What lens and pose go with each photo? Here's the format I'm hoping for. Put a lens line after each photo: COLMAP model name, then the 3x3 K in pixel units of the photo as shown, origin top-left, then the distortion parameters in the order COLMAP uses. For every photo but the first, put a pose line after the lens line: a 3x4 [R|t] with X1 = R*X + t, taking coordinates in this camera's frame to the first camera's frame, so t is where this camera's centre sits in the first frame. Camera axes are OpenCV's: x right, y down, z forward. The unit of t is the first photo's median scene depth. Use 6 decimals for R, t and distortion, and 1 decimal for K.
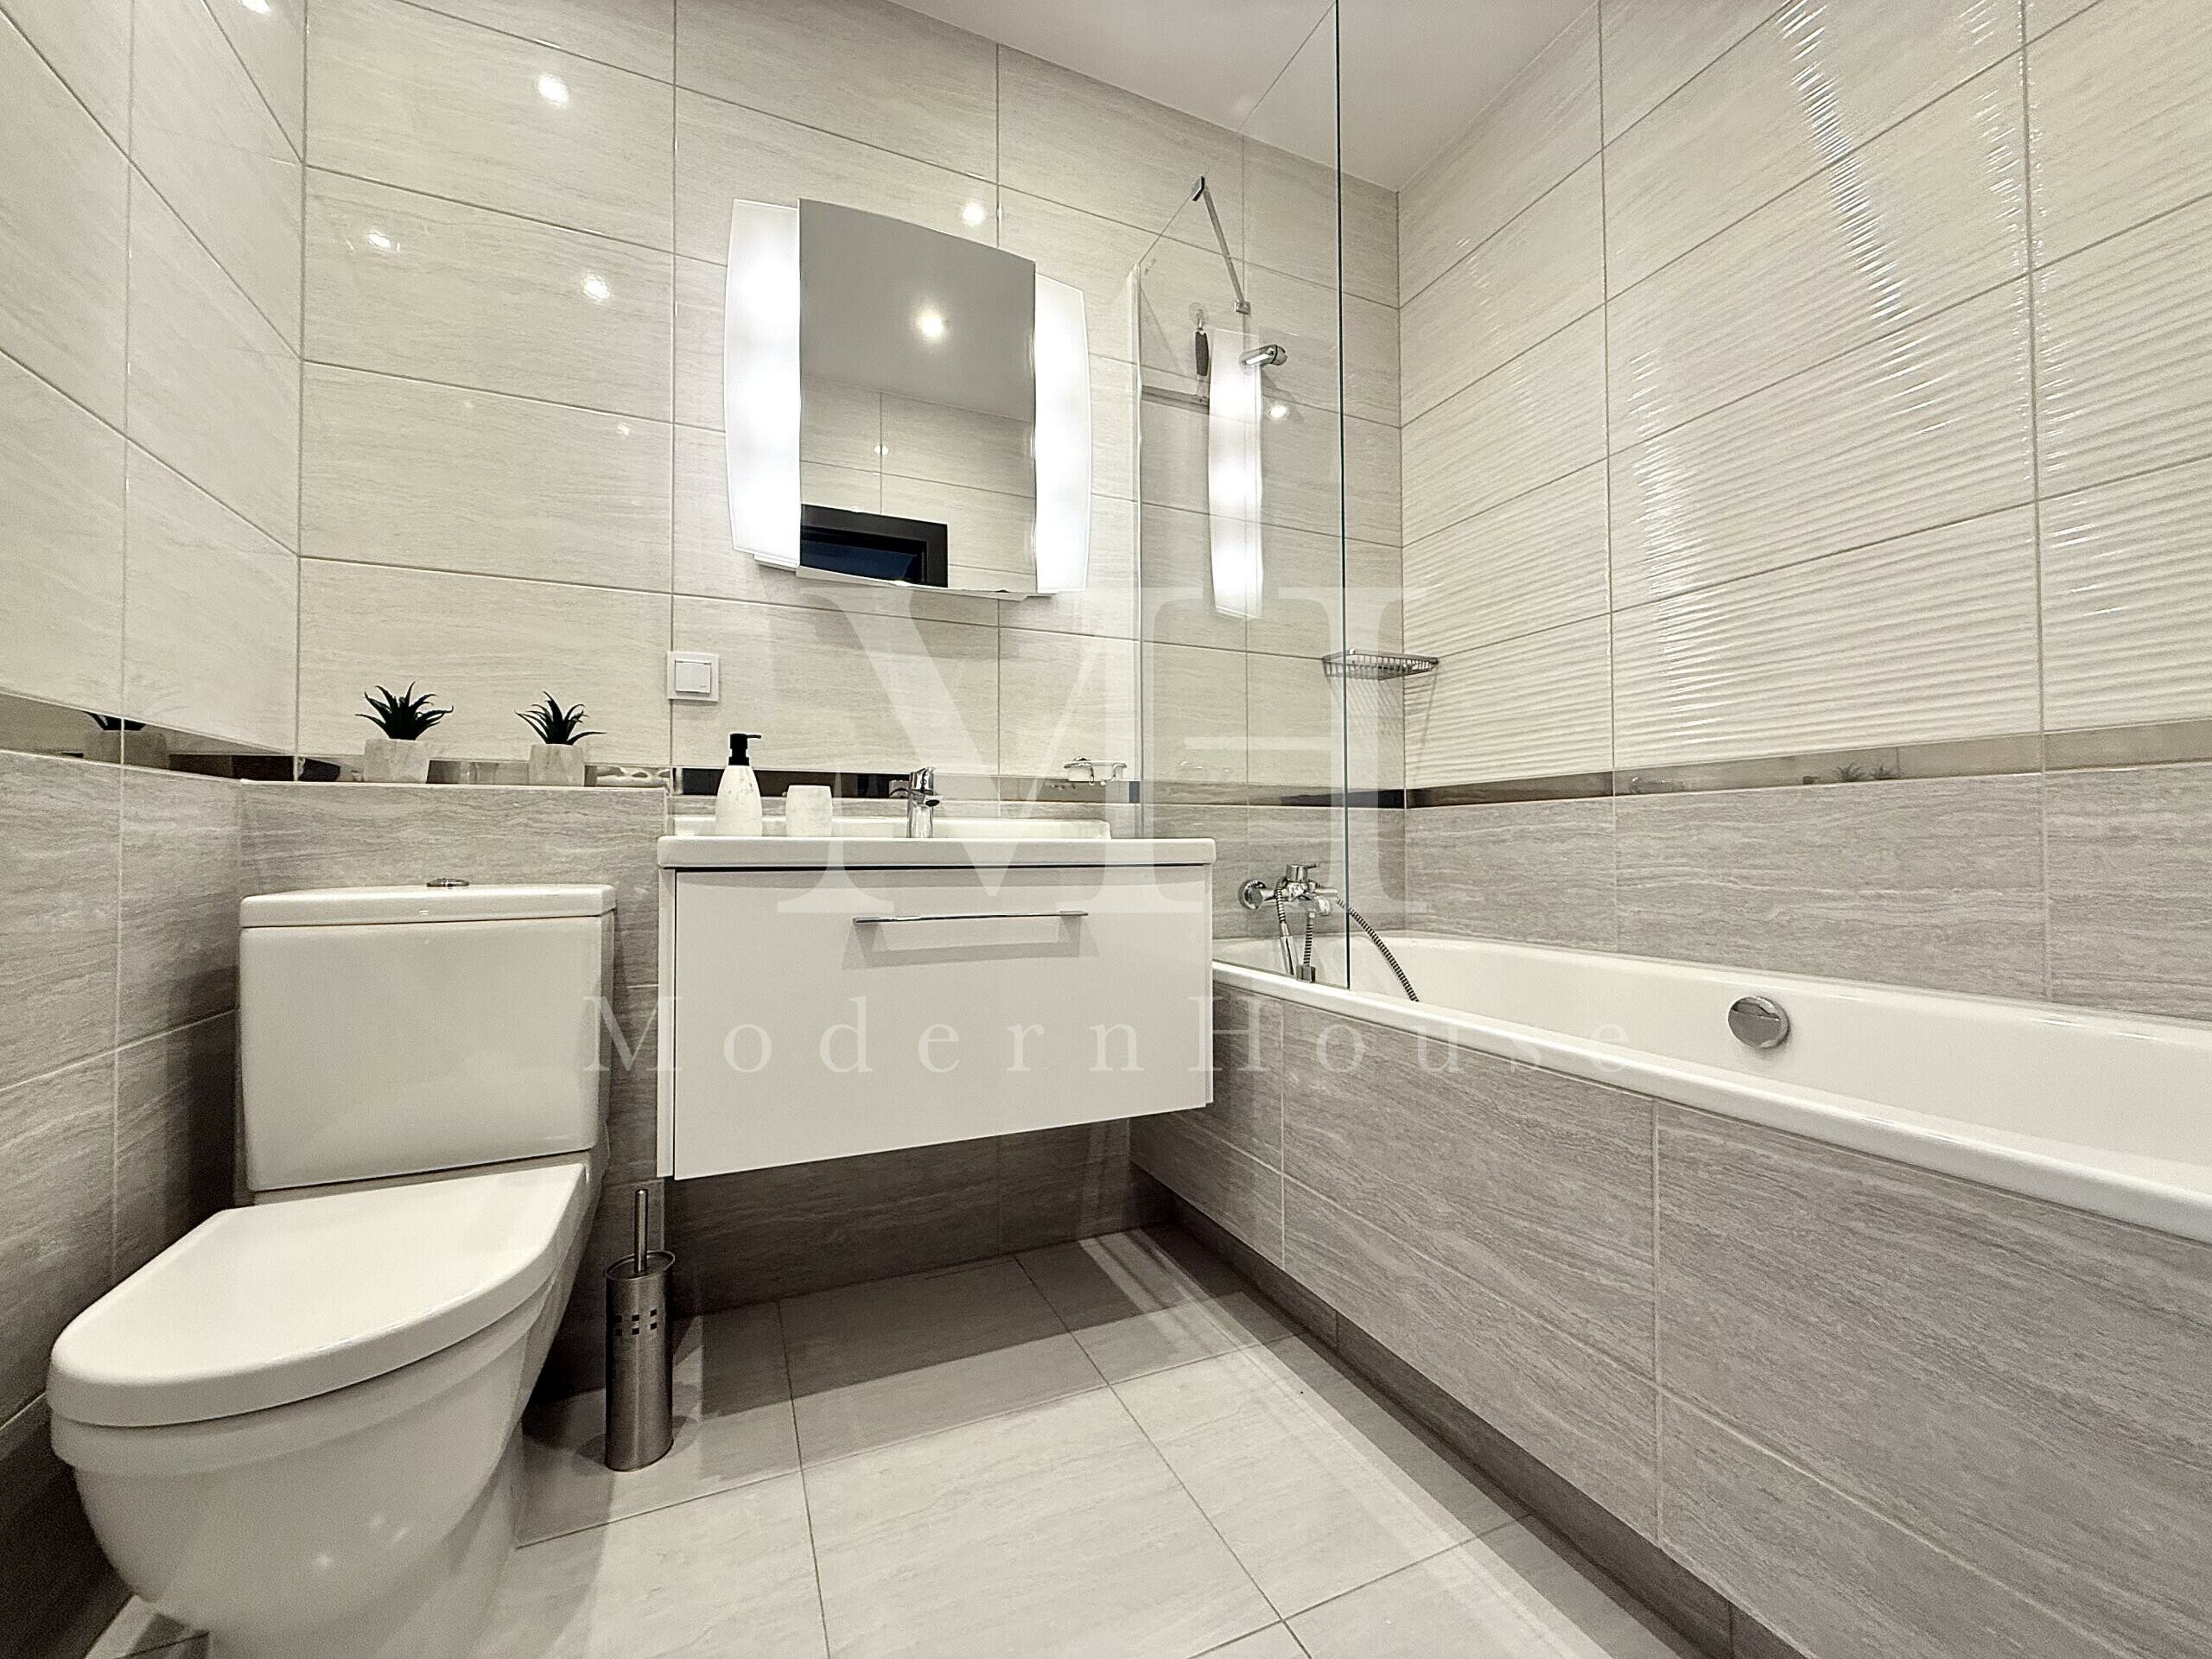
lens RADIAL K [[878.4, 0, 1103.7], [0, 878.4, 828.2], [0, 0, 1]] dist [-0.000380, -0.000059]
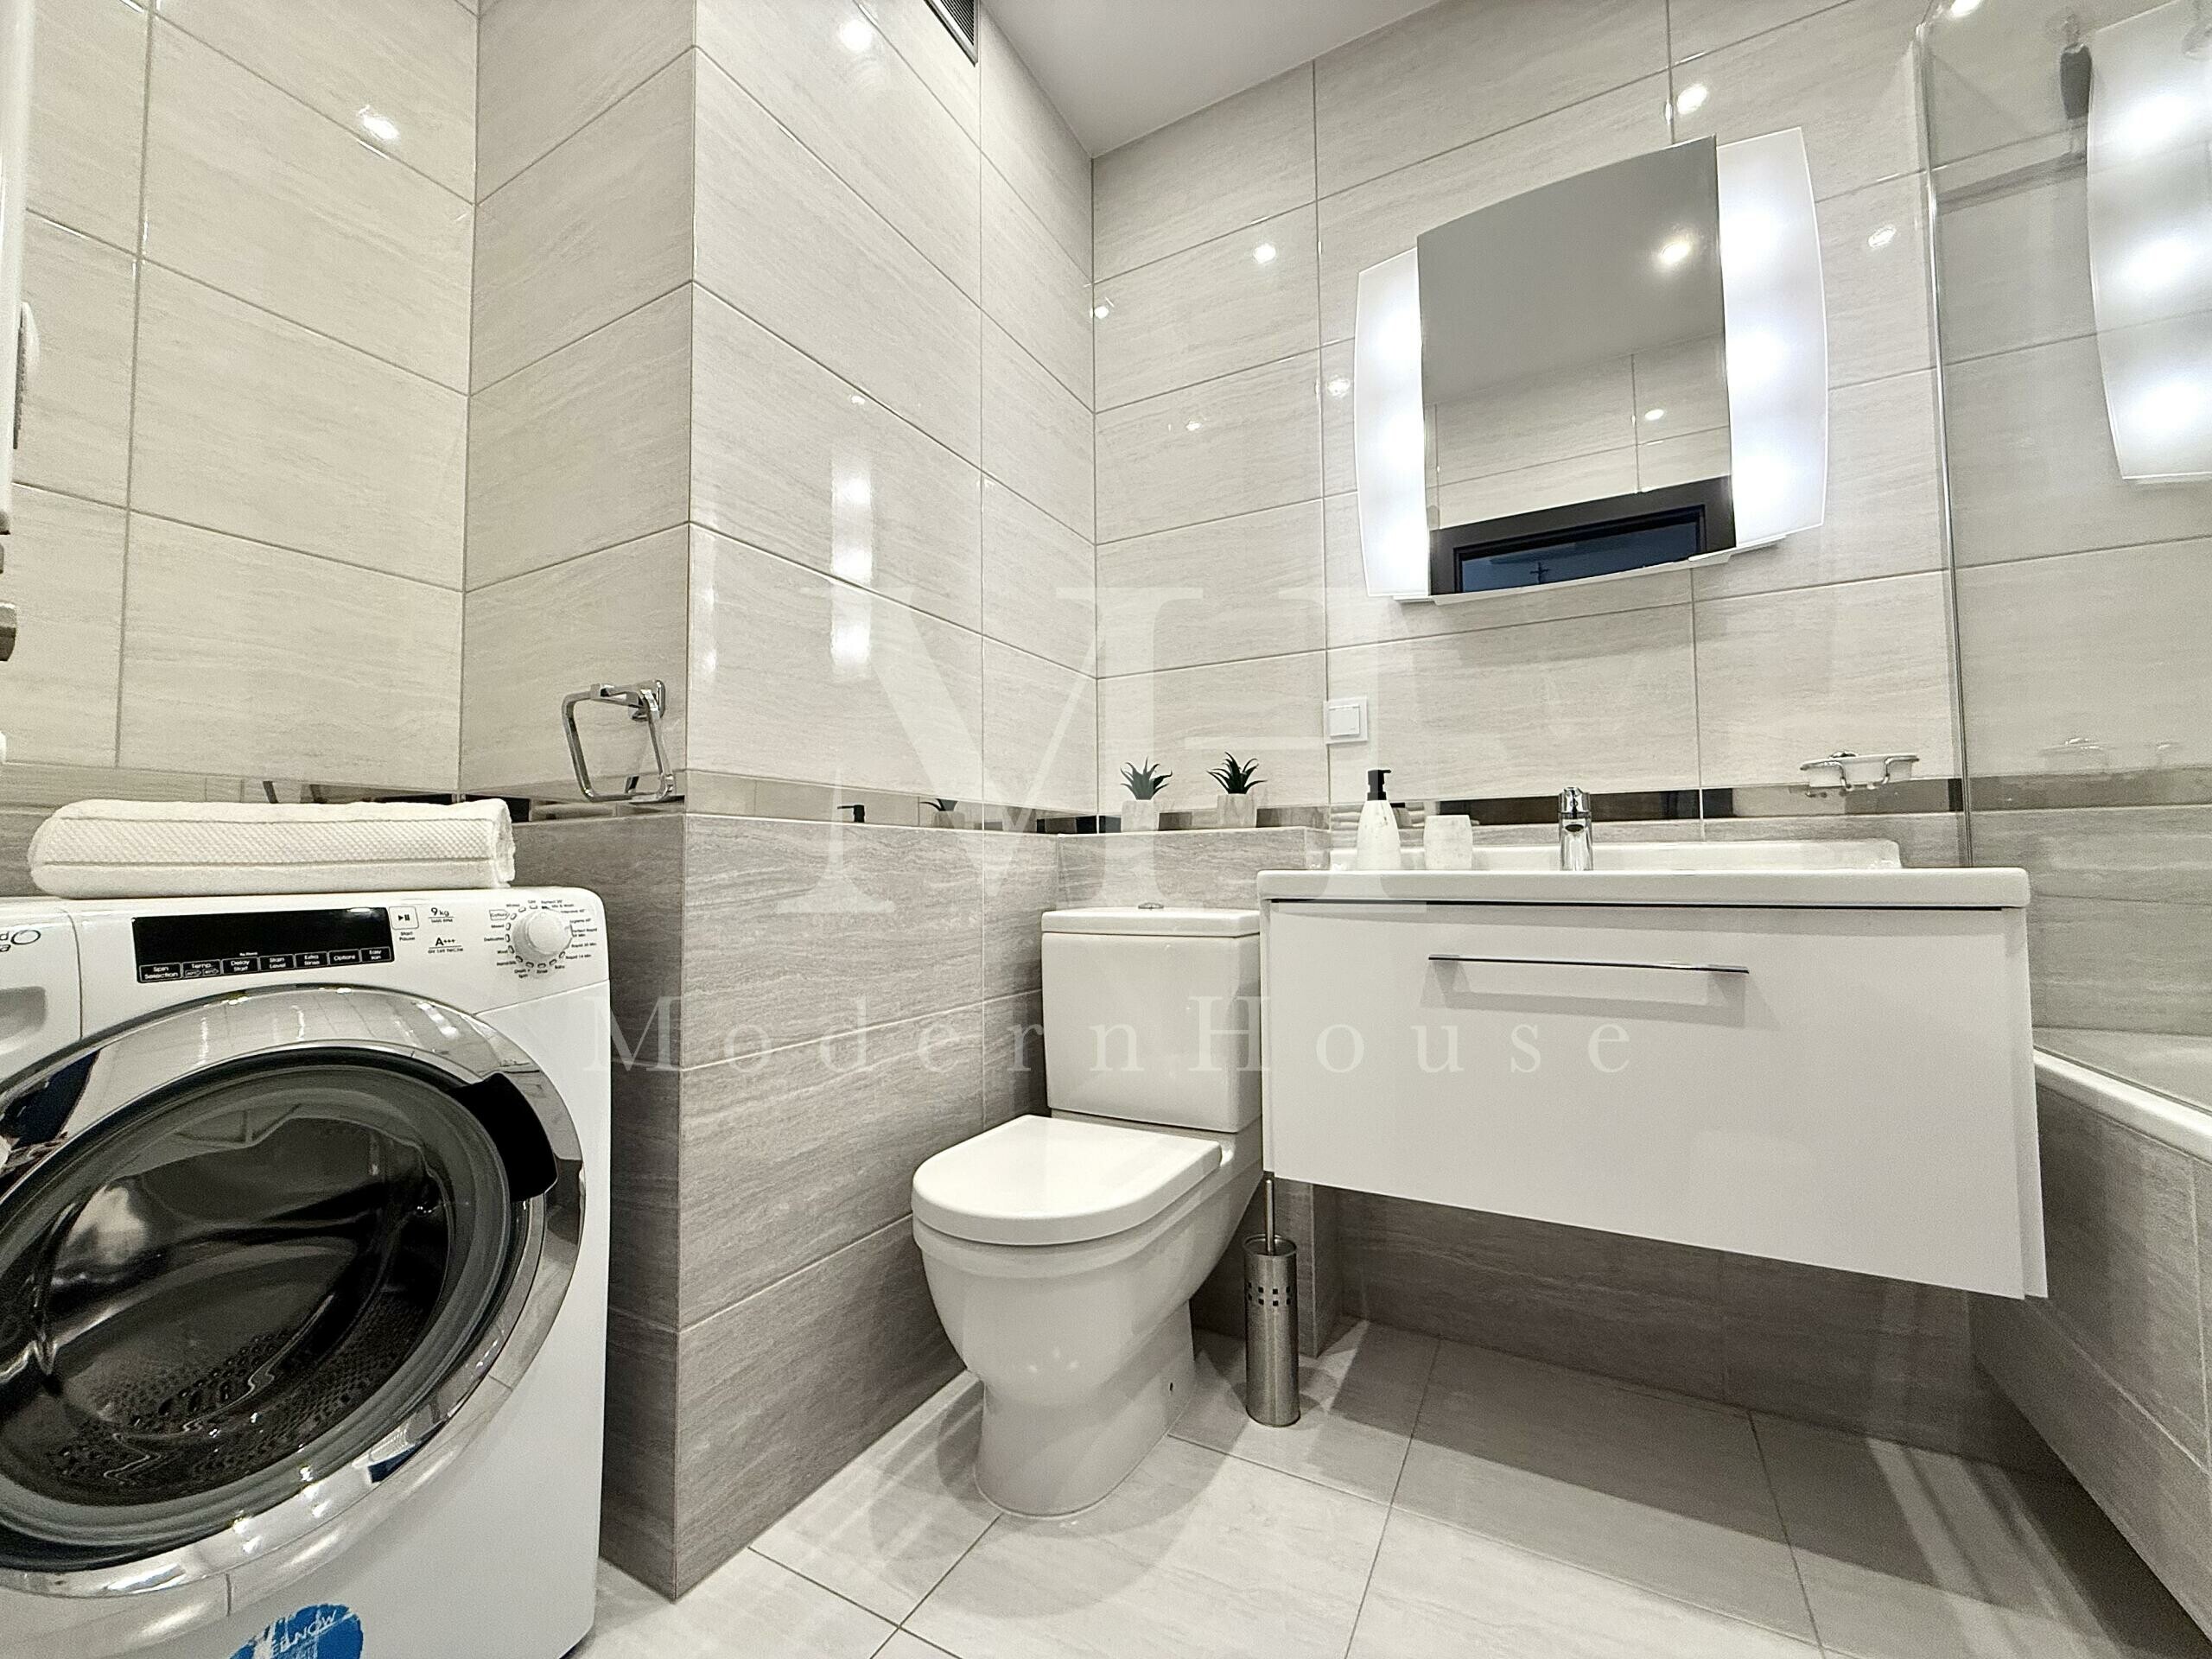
lens RADIAL K [[884.1, 0, 1101.4], [0, 884.1, 828.0], [0, 0, 1]] dist [-0.000668, -0.000048]
pose [[0.609320, -0.041498, -0.791838, 0.232761], [0.021884, 0.999129, -0.035522, -0.008670], [0.792622, 0.004316, 0.609698, 0.103728]]
